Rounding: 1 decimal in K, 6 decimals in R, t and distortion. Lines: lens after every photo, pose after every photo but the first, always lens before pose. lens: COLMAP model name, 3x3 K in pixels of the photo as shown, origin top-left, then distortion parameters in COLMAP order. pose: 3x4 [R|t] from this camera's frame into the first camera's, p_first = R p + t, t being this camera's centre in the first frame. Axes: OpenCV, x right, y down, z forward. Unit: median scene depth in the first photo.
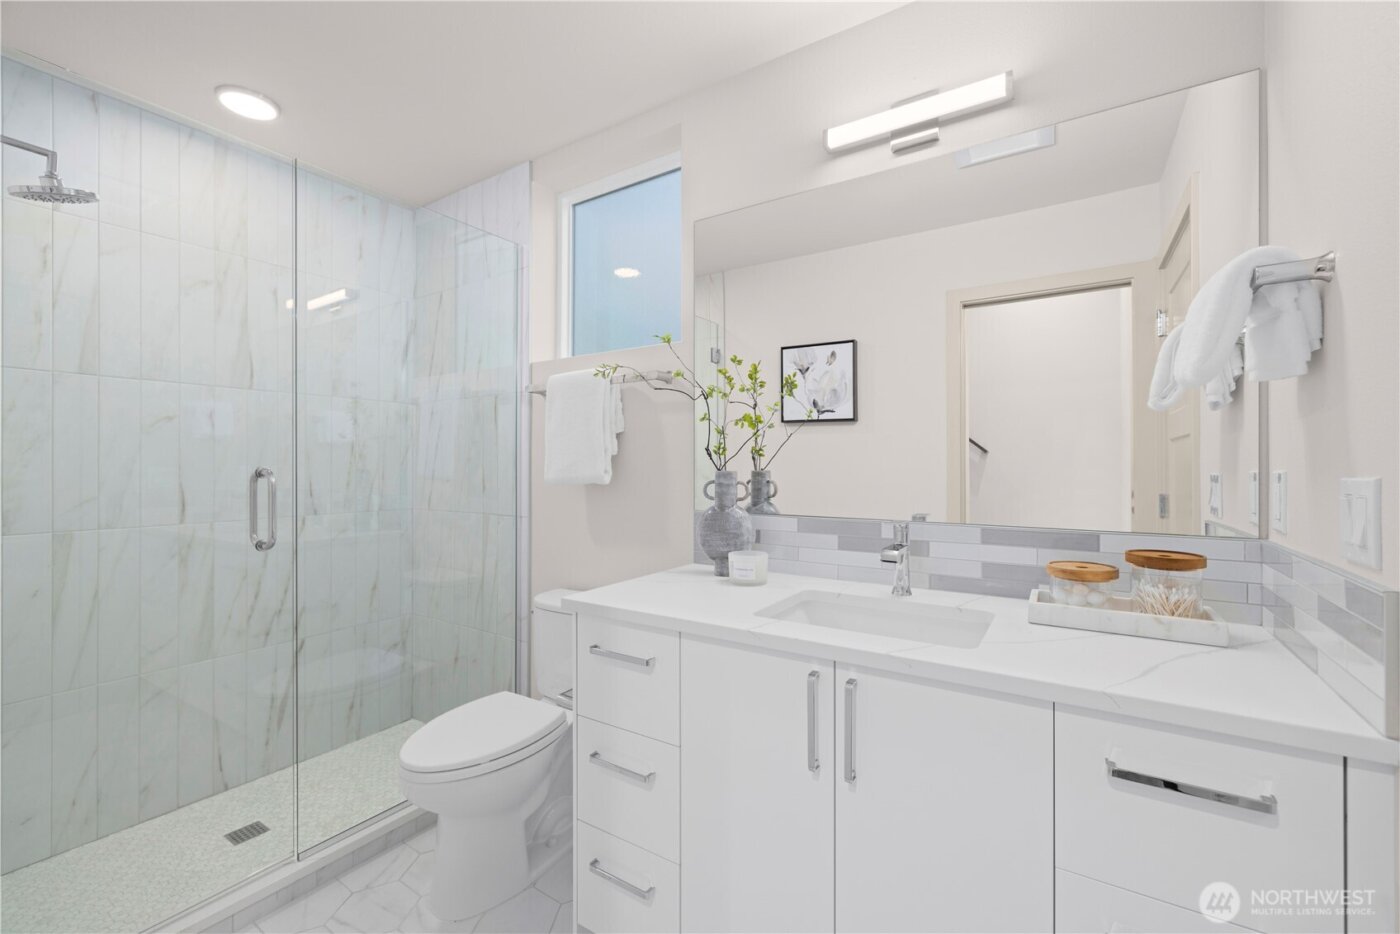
lens RADIAL K [[590.0, 0, 702.3], [0, 590.0, 467.5], [0, 0, 1]] dist [-0.002898, 0.001372]
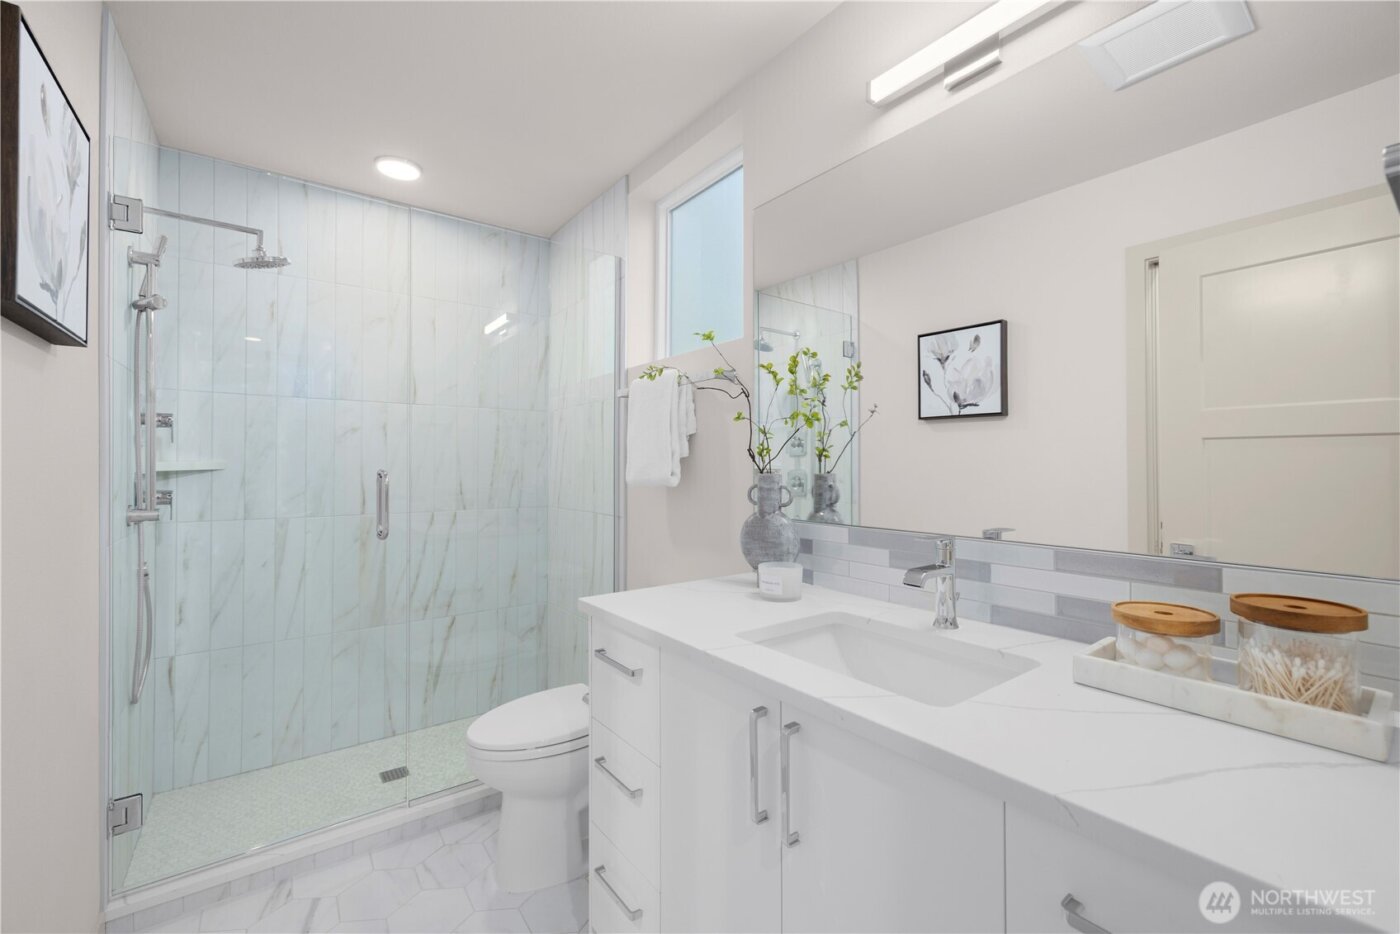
lens RADIAL K [[590.0, 0, 703.7], [0, 590.0, 463.1], [0, 0, 1]] dist [-0.002898, 0.001372]
pose [[0.938000, -0.001942, -0.346630, 0.266371], [-0.001378, 0.999956, -0.009331, -0.002757], [0.346633, 0.009231, 0.937955, 0.101124]]
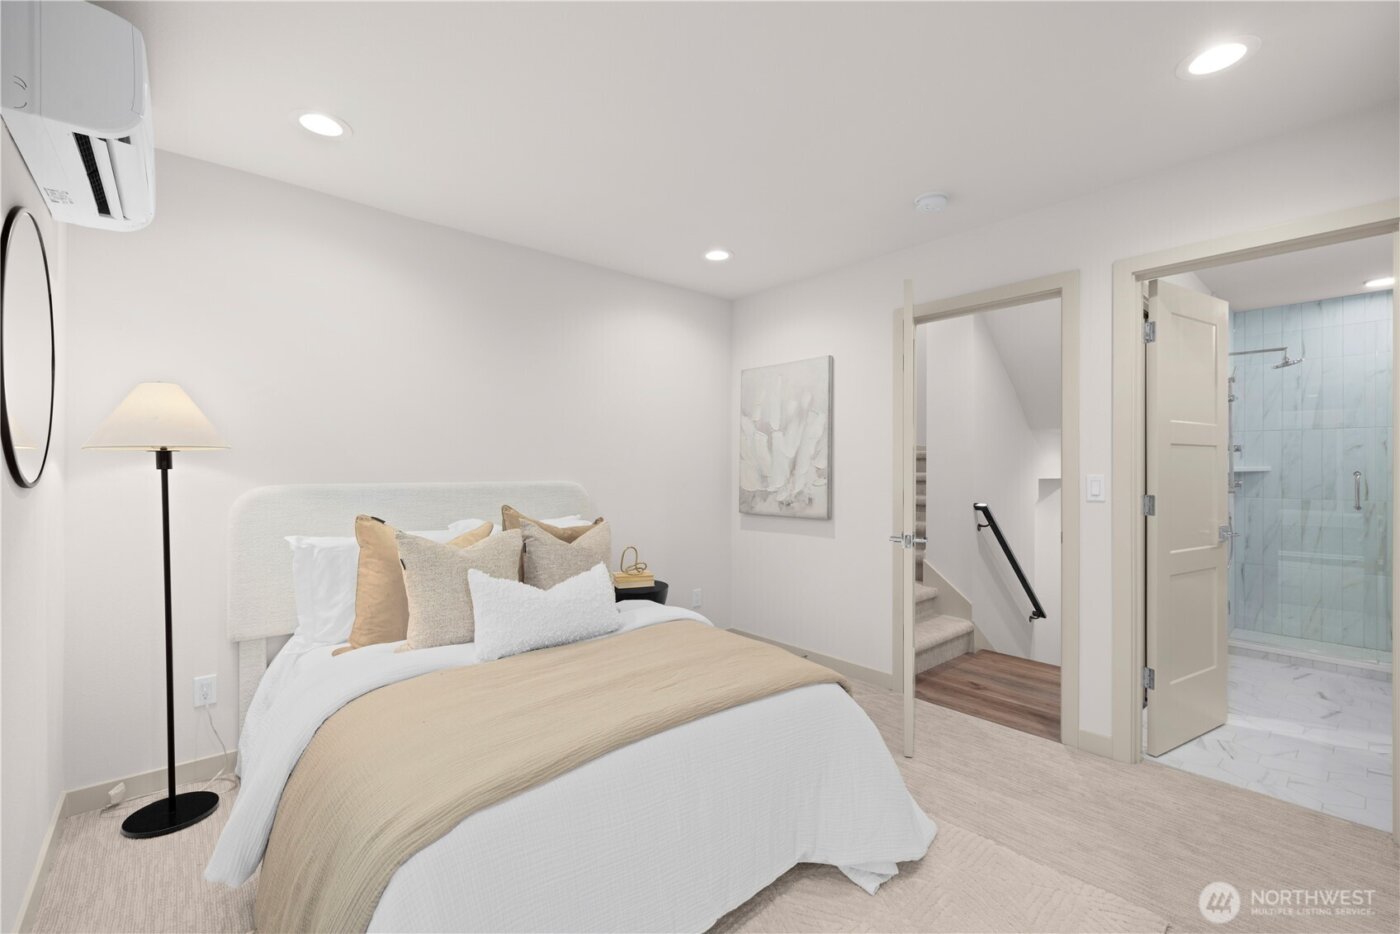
lens RADIAL K [[590.0, 0, 702.9], [0, 590.0, 469.4], [0, 0, 1]] dist [-0.002898, 0.001372]
pose [[-0.261460, 0.000828, -0.965214, 1.857730], [0.003498, 0.999994, -0.000089, -0.017018], [0.965208, -0.003400, -0.261461, -0.708426]]
